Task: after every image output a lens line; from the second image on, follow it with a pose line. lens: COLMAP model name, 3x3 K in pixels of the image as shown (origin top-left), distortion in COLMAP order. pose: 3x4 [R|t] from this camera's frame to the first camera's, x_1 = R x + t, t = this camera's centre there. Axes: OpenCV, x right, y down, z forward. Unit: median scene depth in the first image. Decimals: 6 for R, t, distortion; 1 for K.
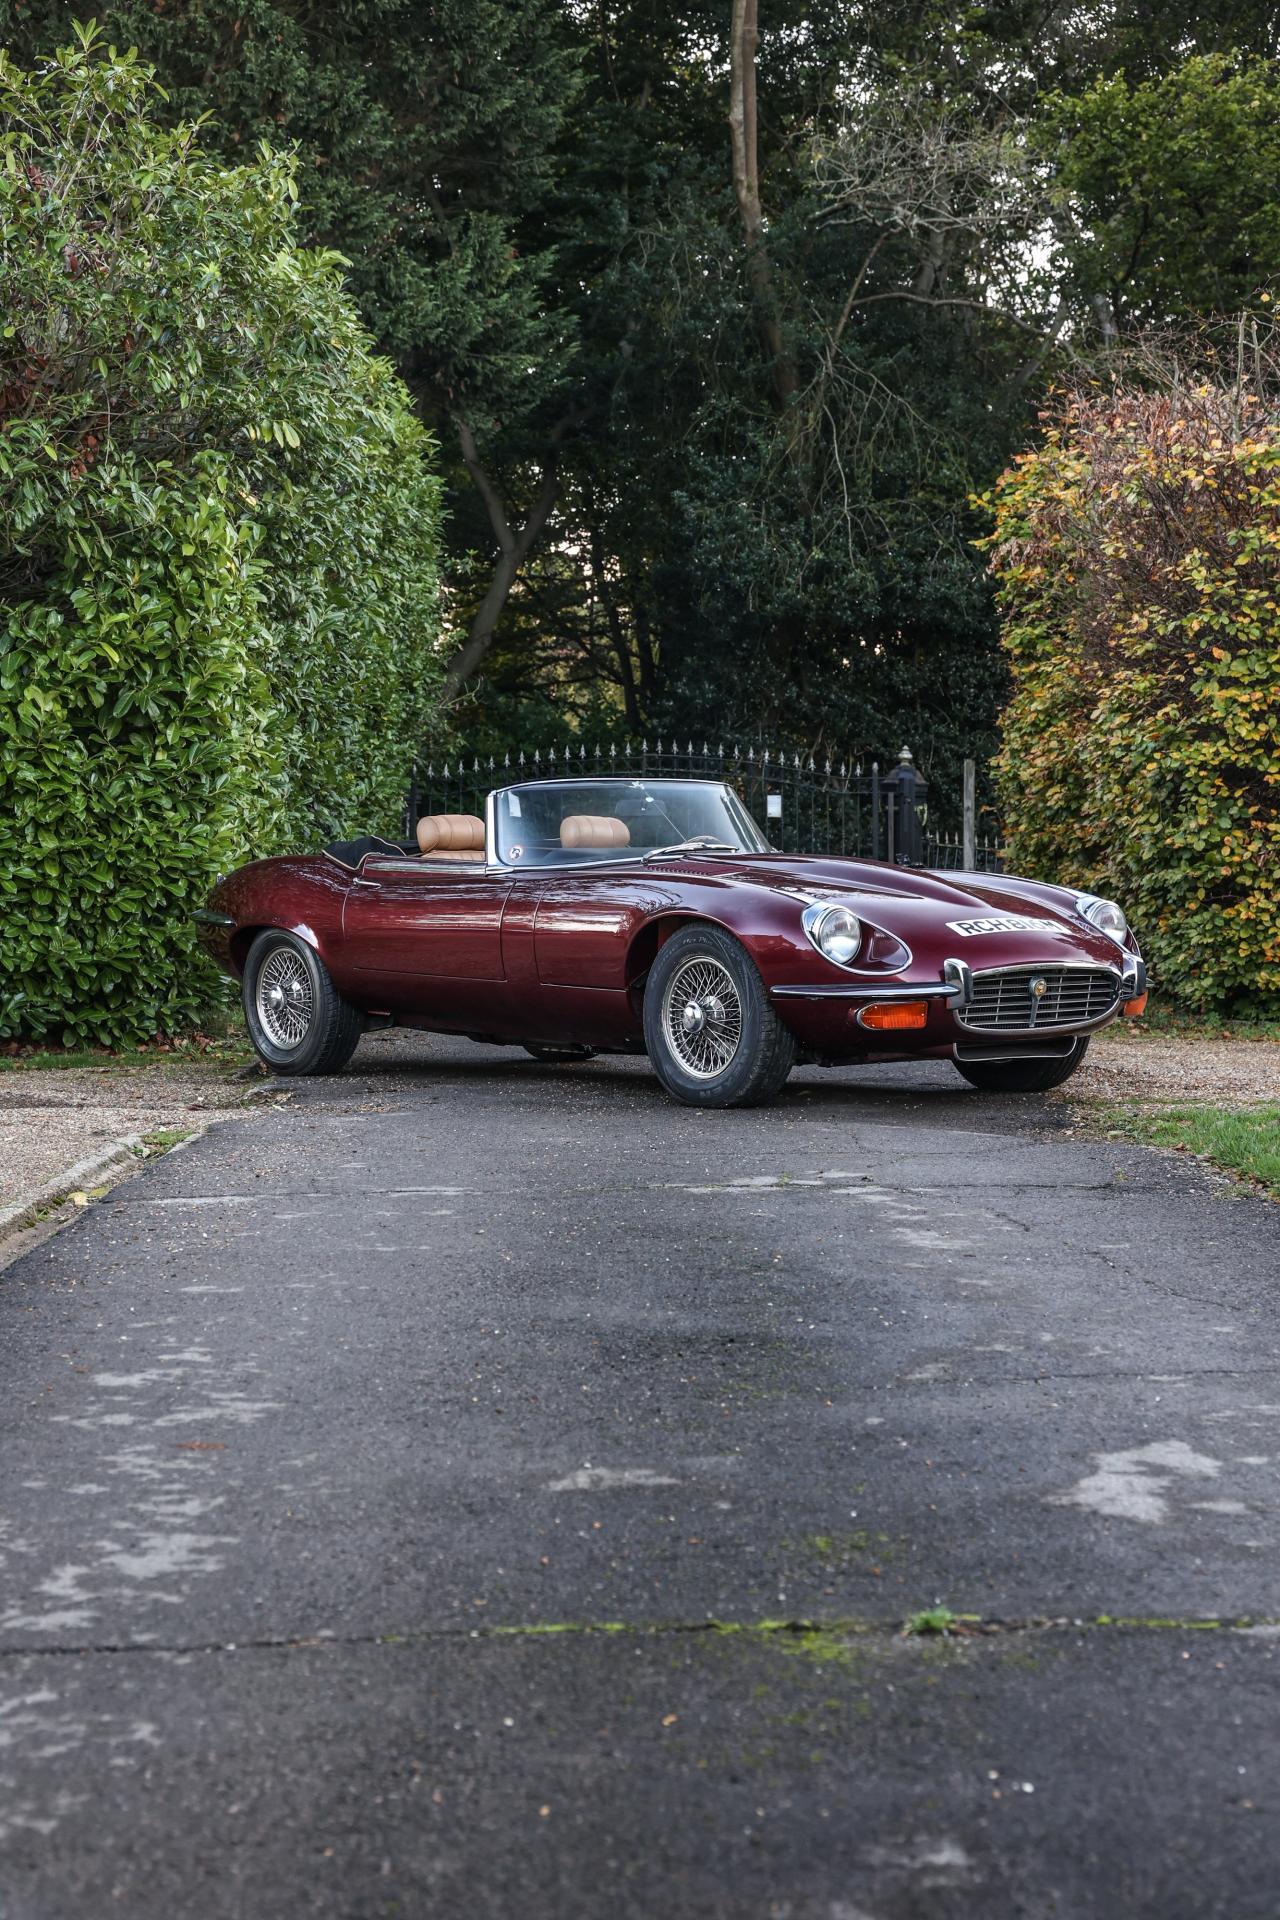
lens RADIAL K [[4619.7, 0, 662.3], [0, 4619.7, 996.5], [0, 0, 1]] dist [0.566417, -0.197858]
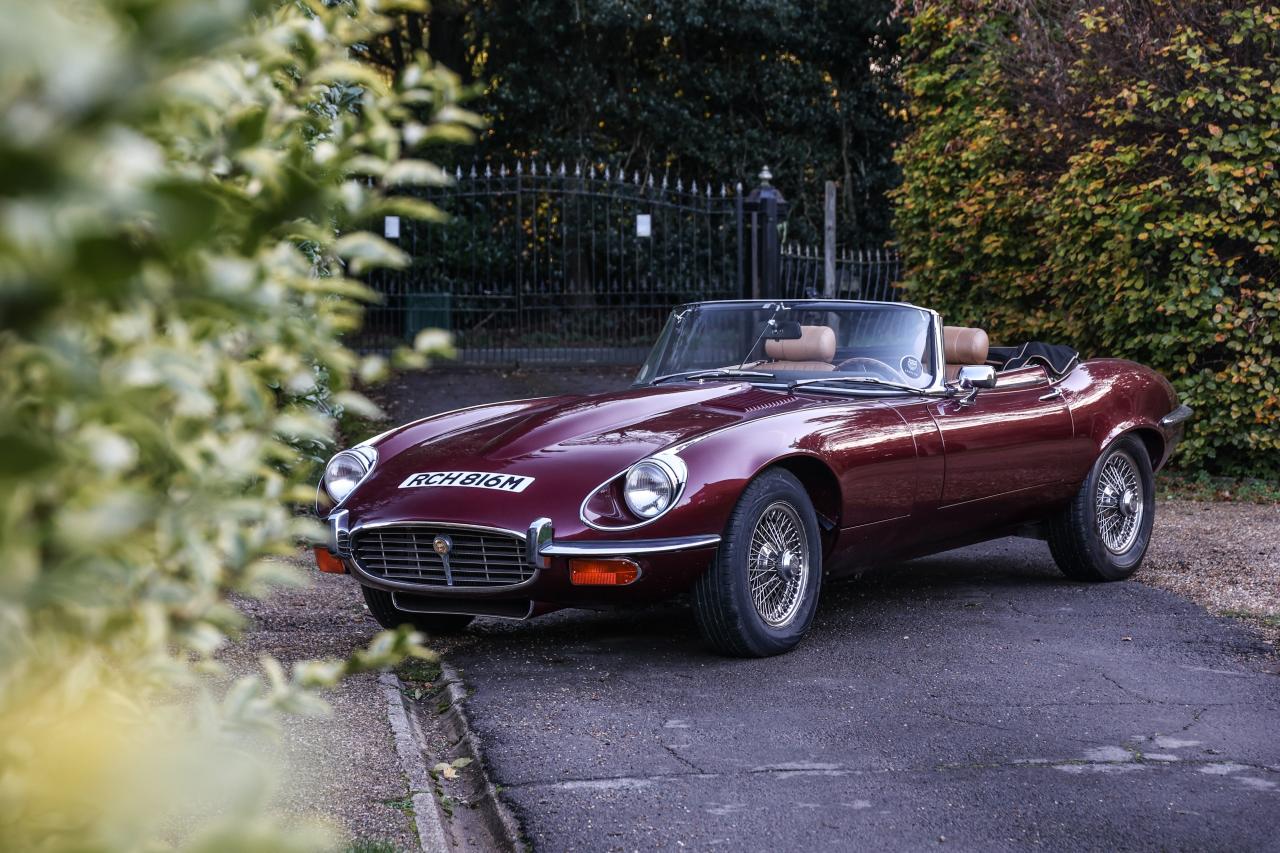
lens RADIAL K [[4475.4, 0, 638.7], [0, 4475.4, 427.0], [0, 0, 1]] dist [1.058450, 3.380327]
pose [[0.991911, -0.009528, 0.126575, -0.139508], [0.004277, 0.999121, 0.041695, -0.050331], [-0.126861, -0.040816, 0.991080, -0.003297]]
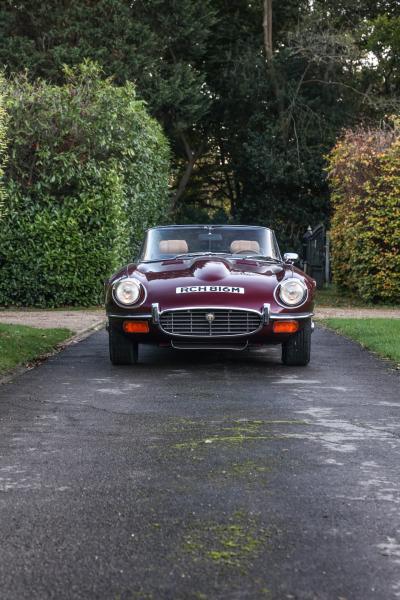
lens RADIAL K [[2742.1, 0, 199.6], [0, 2742.1, 301.3], [0, 0, 1]] dist [2.206920, -2.687407]
pose [[0.999314, 0.011554, -0.035198, 0.058642], [-0.011976, 0.999858, -0.011818, 0.031356], [0.035056, 0.012231, 0.999310, -1.282093]]
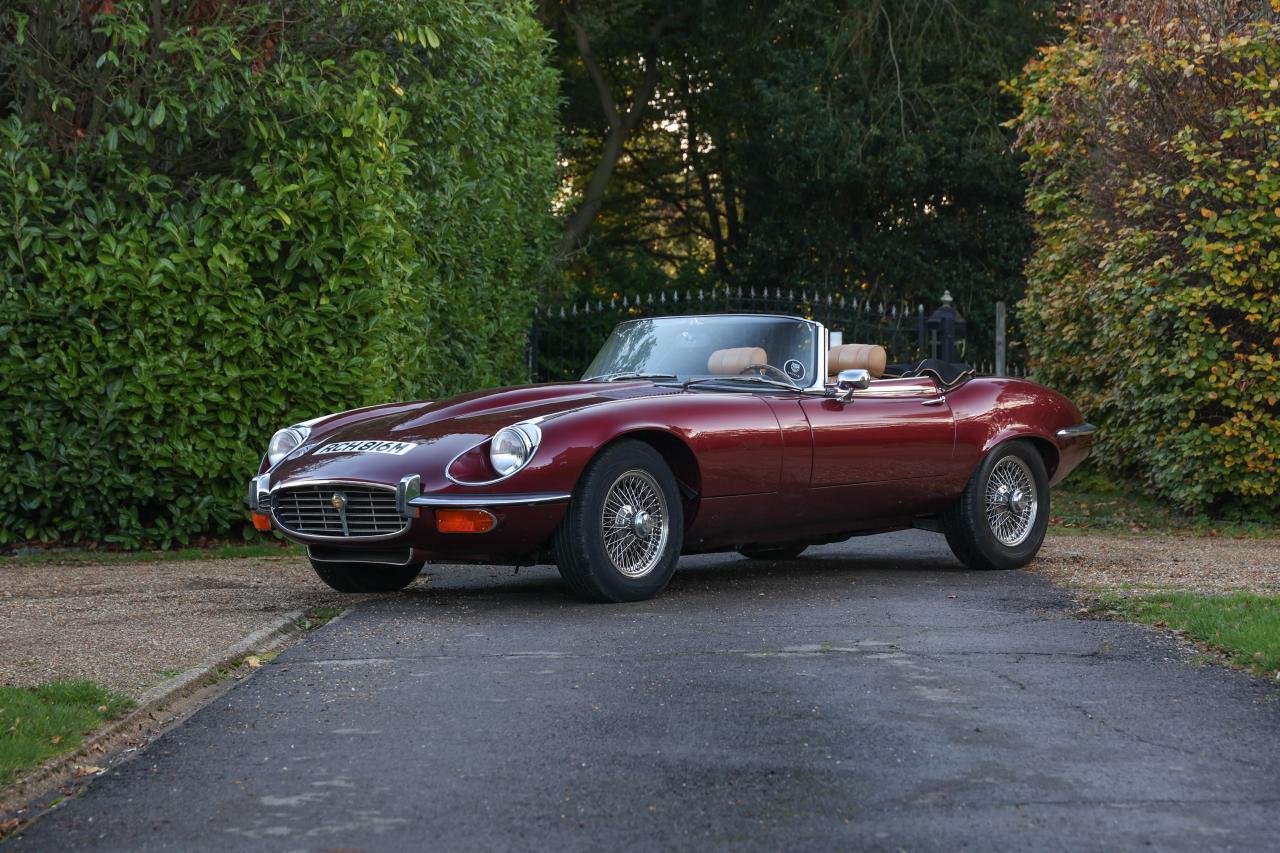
lens RADIAL K [[3945.5, 0, 618.9], [0, 3945.5, 422.5], [0, 0, 1]] dist [0.847675, 1.405288]
pose [[0.999379, 0.000468, -0.035238, 0.005554], [-0.001193, 0.999787, -0.020581, 0.001307], [0.035221, 0.020610, 0.999167, -0.031548]]
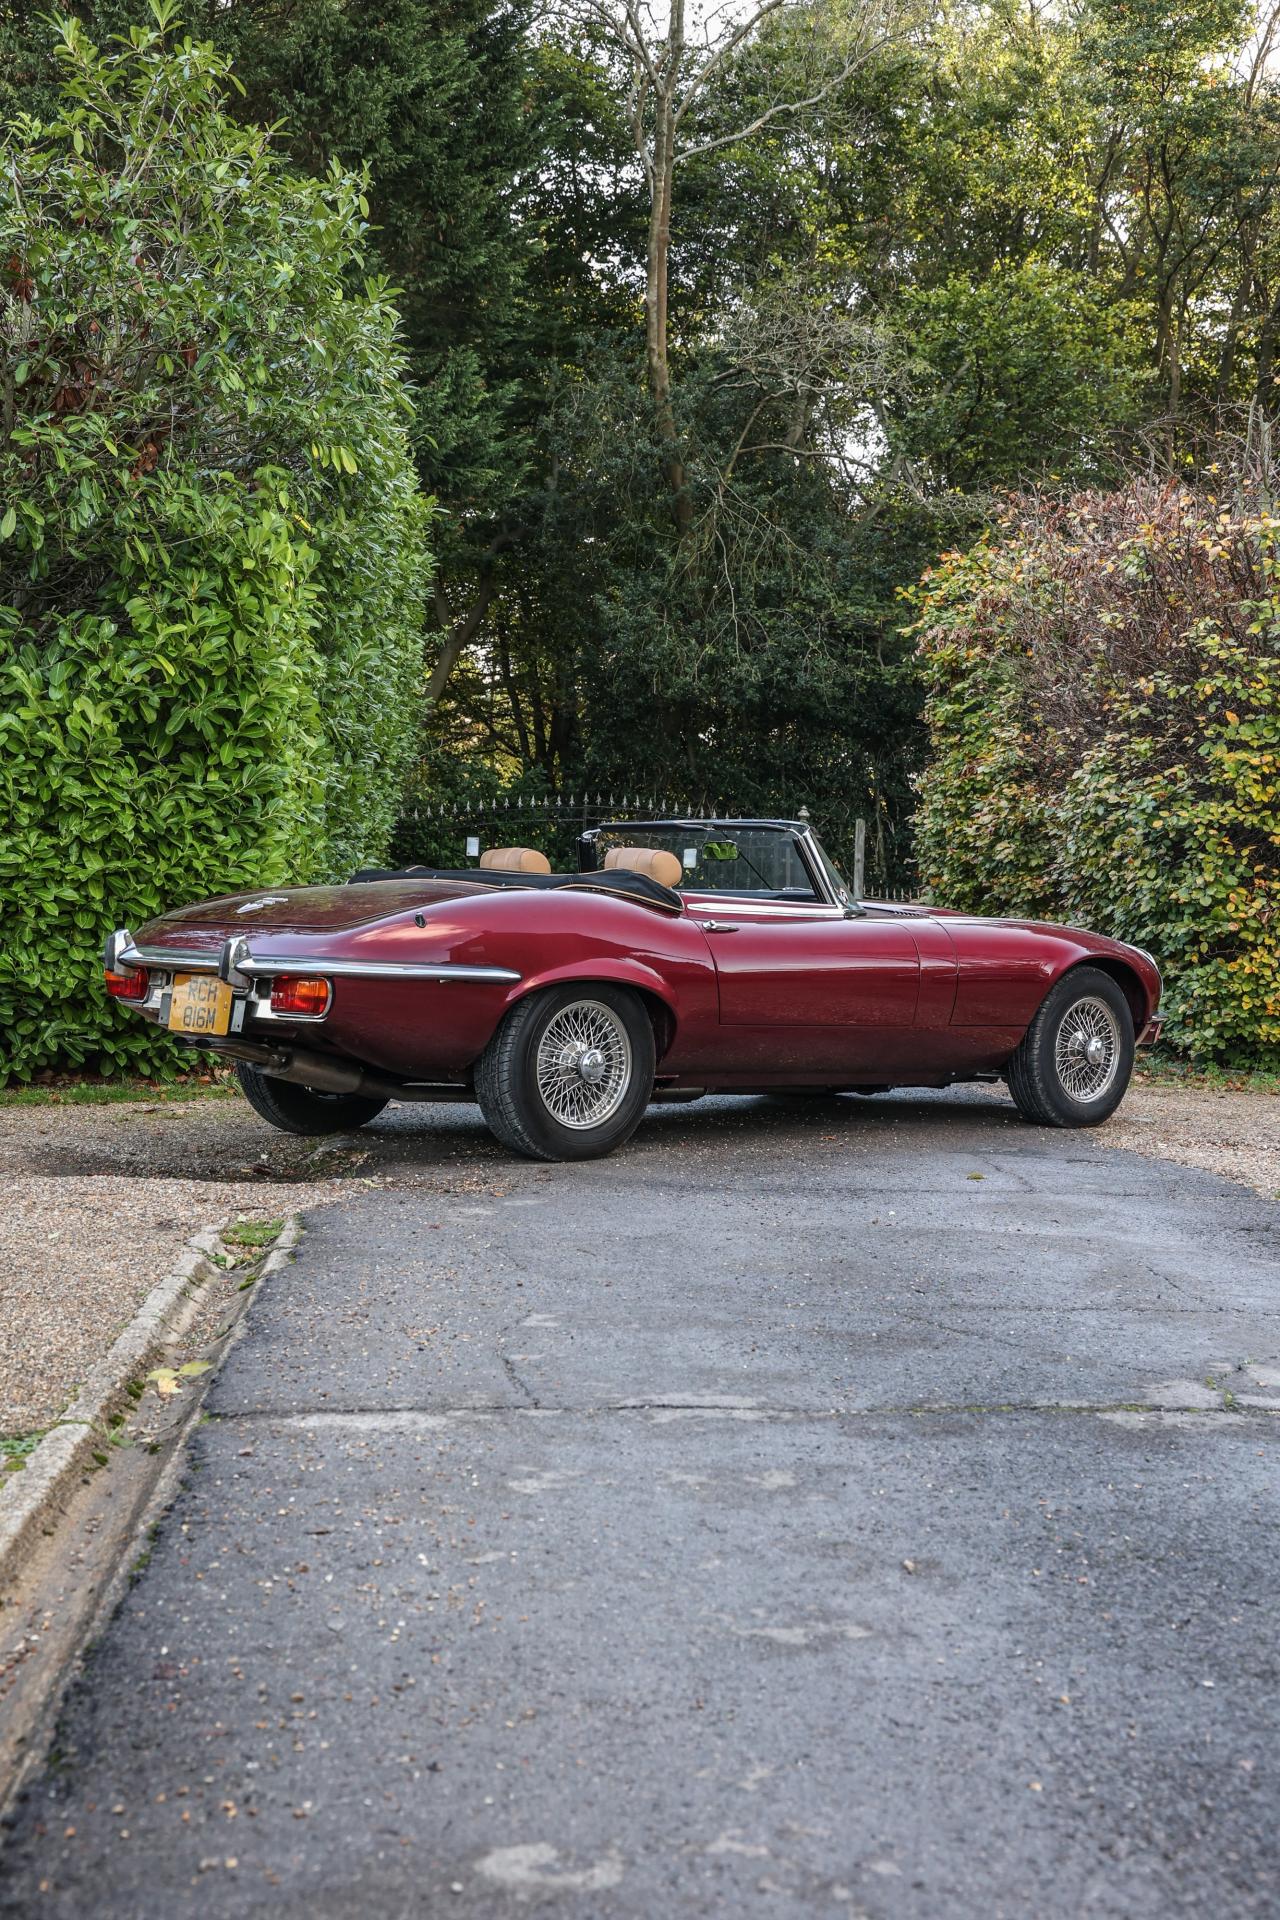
lens RADIAL K [[2780.5, 0, 630.5], [0, 2780.5, 968.1], [0, 0, 1]] dist [0.145367, 0.100932]
pose [[0.996700, 0.028735, 0.075914, -0.059786], [-0.028571, 0.999586, -0.003242, -0.011885], [-0.075976, 0.001062, 0.997109, 0.389539]]
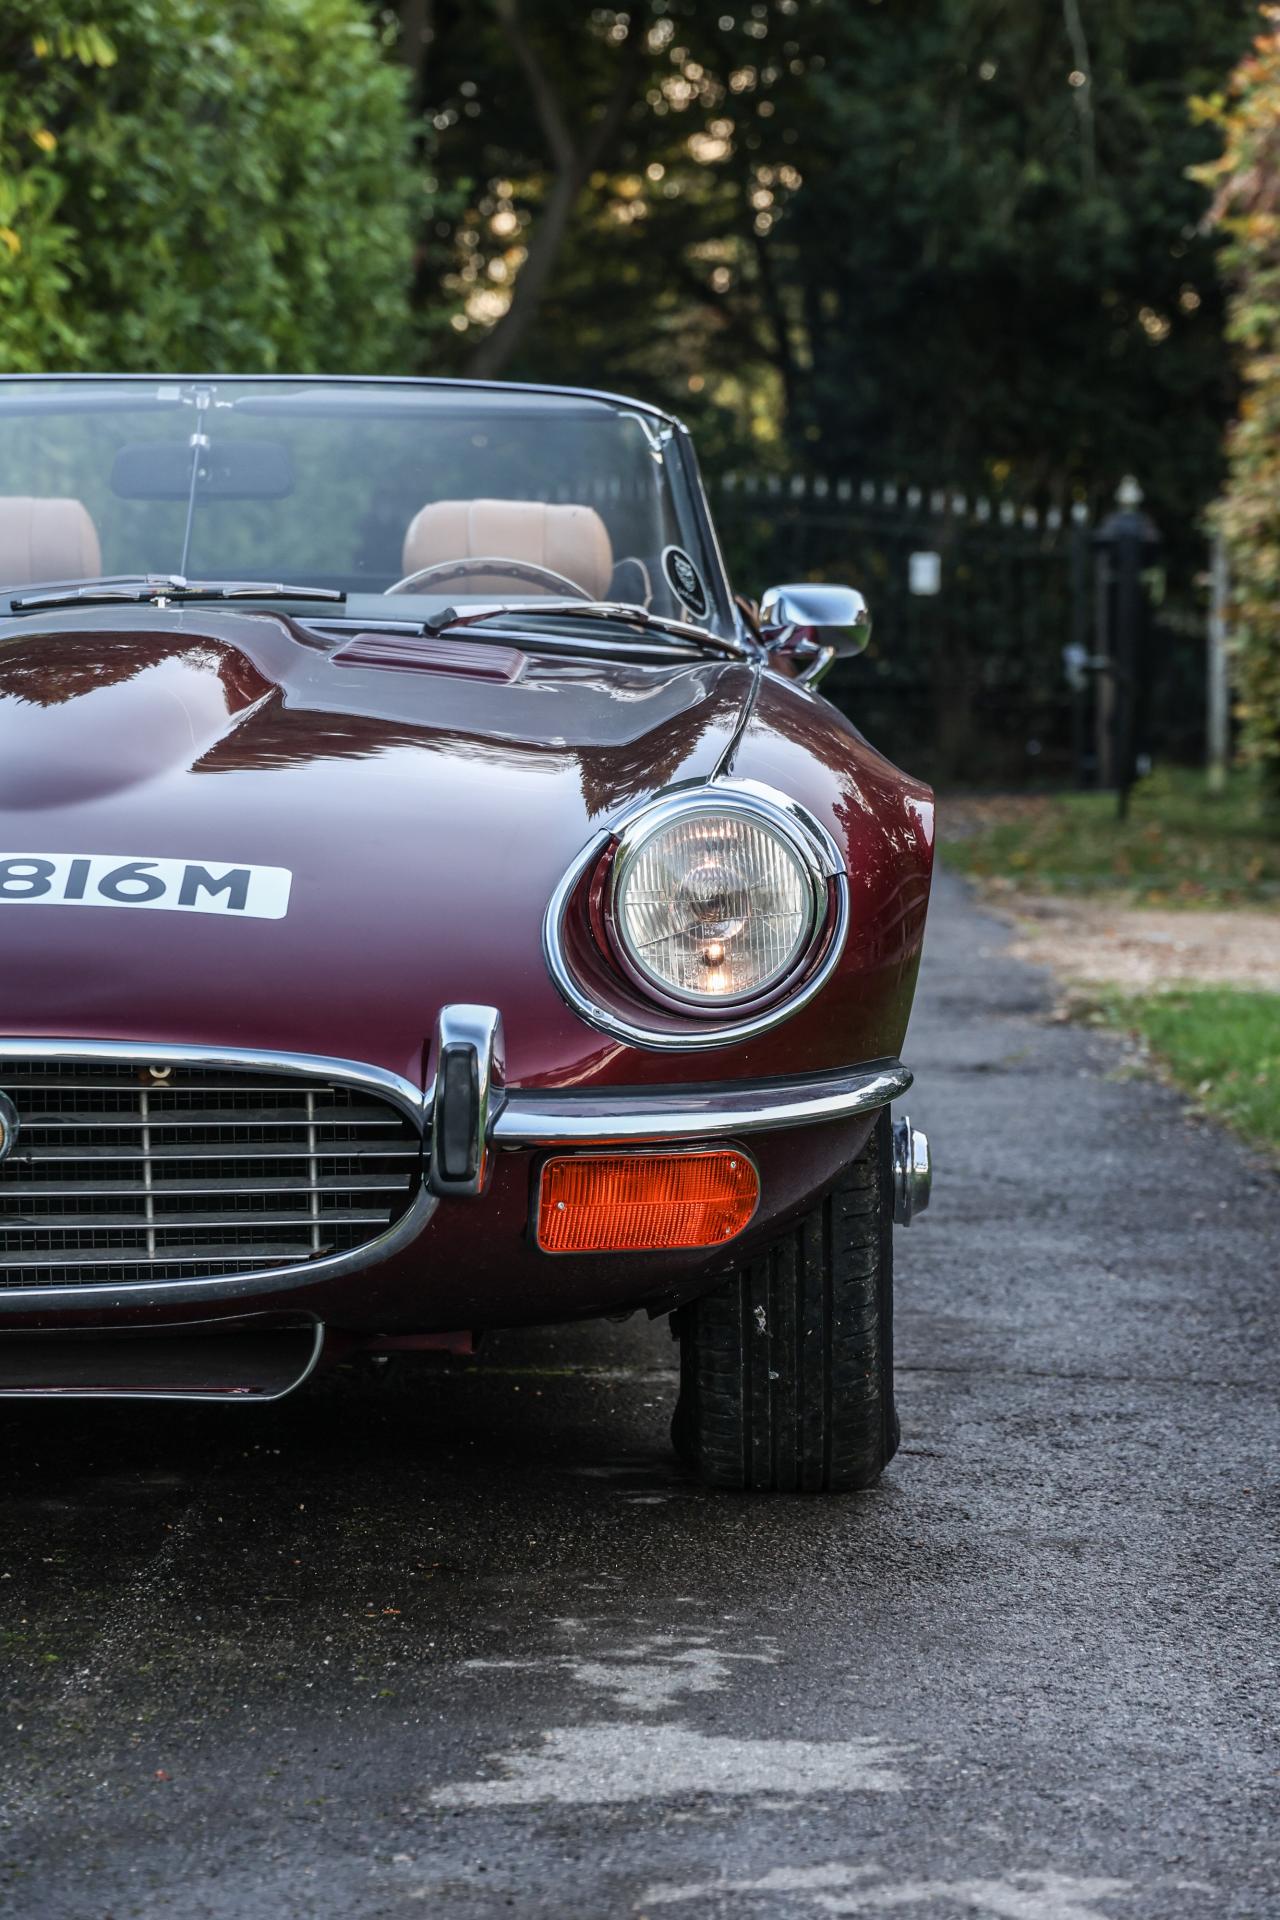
lens RADIAL K [[8774.6, 0, 638.6], [0, 8774.6, 964.0], [0, 0, 1]] dist [2.206920, -2.687407]
pose [[0.997783, 0.005952, -0.066278, 0.089204], [-0.005523, 0.999963, 0.006645, 0.008325], [0.066315, -0.006264, 0.997779, -0.342018]]
